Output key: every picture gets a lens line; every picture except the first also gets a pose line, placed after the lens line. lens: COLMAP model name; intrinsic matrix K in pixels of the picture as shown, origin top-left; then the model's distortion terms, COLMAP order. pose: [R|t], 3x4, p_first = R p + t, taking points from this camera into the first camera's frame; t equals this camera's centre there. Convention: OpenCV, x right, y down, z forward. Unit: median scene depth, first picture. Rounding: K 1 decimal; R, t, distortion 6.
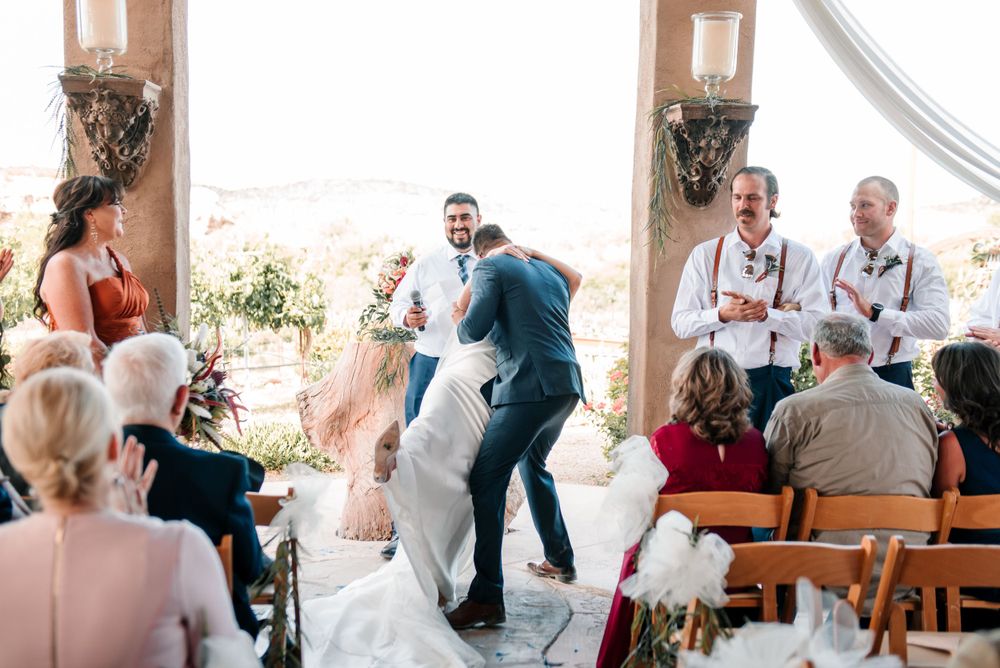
lens RADIAL K [[1358.6, 0, 498.3], [0, 1358.6, 328.7], [0, 0, 1]] dist [0.275068, 0.000000]
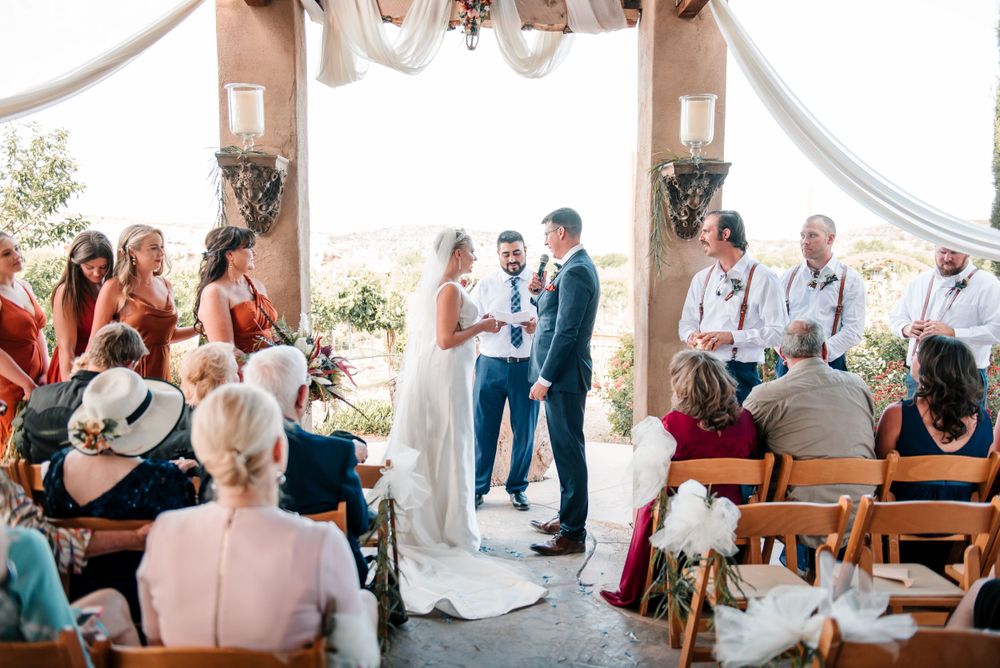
lens RADIAL K [[926.8, 0, 502.7], [0, 926.8, 331.9], [0, 0, 1]] dist [0.092942, 0.000000]
pose [[0.999714, -0.015482, -0.018240, -0.018367], [0.015599, 0.999859, 0.006254, -0.007138], [0.018140, -0.006537, 0.999814, 0.089965]]
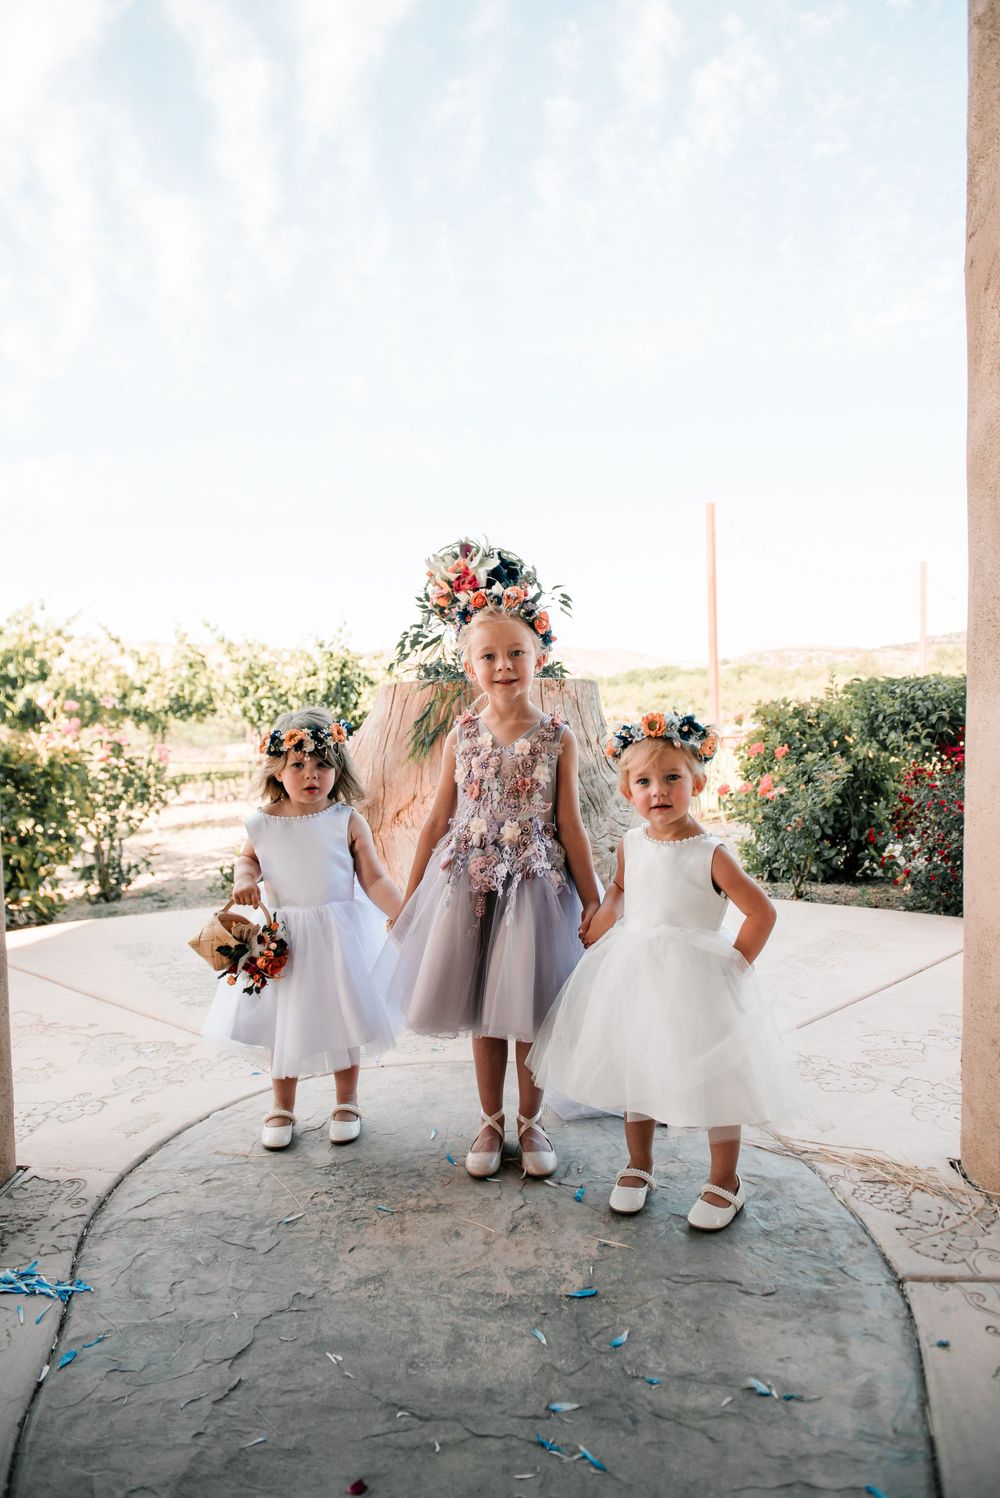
lens RADIAL K [[988.0, 0, 502.8], [0, 988.0, 748.4], [0, 0, 1]] dist [-0.000898, -0.000082]
pose [[0.998061, -0.025647, -0.056714, -0.035288], [0.025376, 0.999663, -0.005494, 0.050602], [0.056836, 0.004044, 0.998375, 0.665893]]
